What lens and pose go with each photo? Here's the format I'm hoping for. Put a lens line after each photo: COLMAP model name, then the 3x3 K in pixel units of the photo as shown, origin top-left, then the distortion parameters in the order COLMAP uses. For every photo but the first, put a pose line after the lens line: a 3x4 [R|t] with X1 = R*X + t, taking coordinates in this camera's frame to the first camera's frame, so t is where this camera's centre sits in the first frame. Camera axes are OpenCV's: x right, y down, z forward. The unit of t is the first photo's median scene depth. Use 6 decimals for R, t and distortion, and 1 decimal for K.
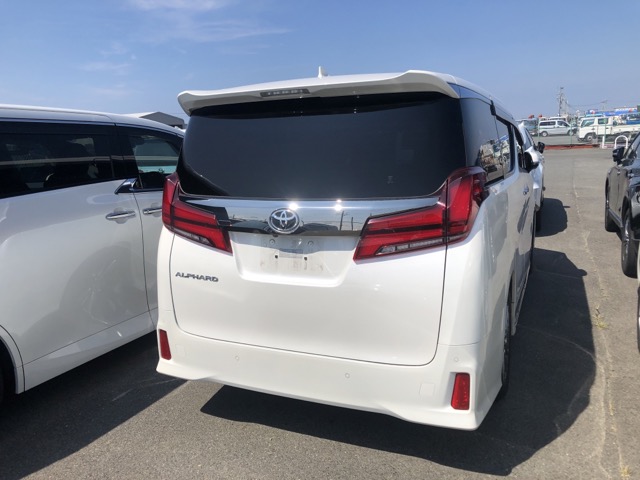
lens RADIAL K [[537.8, 0, 319.1], [0, 537.8, 257.9], [0, 0, 1]] dist [0.020820, -0.000927]
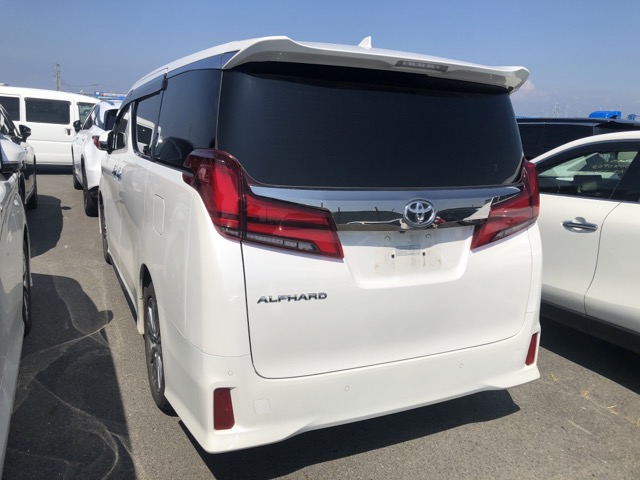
lens RADIAL K [[537.8, 0, 319.1], [0, 537.8, 257.9], [0, 0, 1]] dist [0.020820, -0.000927]
pose [[0.625145, -0.121188, 0.771043, -0.815354], [0.093543, 0.992385, 0.080135, -0.079288], [-0.774883, 0.022030, 0.631721, 0.547243]]
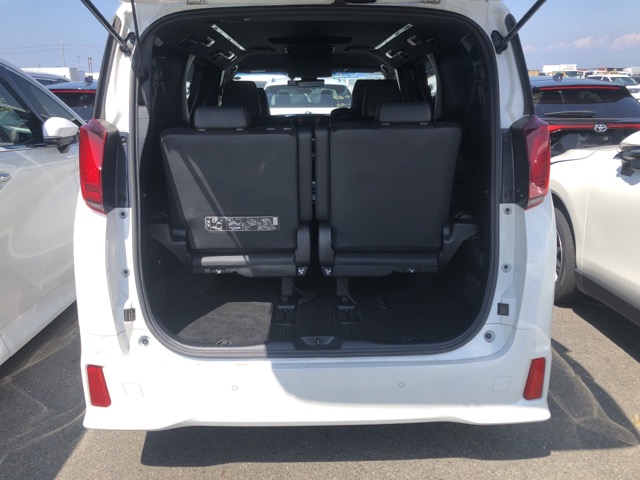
lens RADIAL K [[537.8, 0, 319.1], [0, 537.8, 257.9], [0, 0, 1]] dist [0.020820, -0.000927]
pose [[0.900084, -0.104026, 0.423117, -0.349990], [0.068260, 0.992757, 0.098867, -0.047601], [-0.430337, -0.060106, 0.900665, 0.343382]]
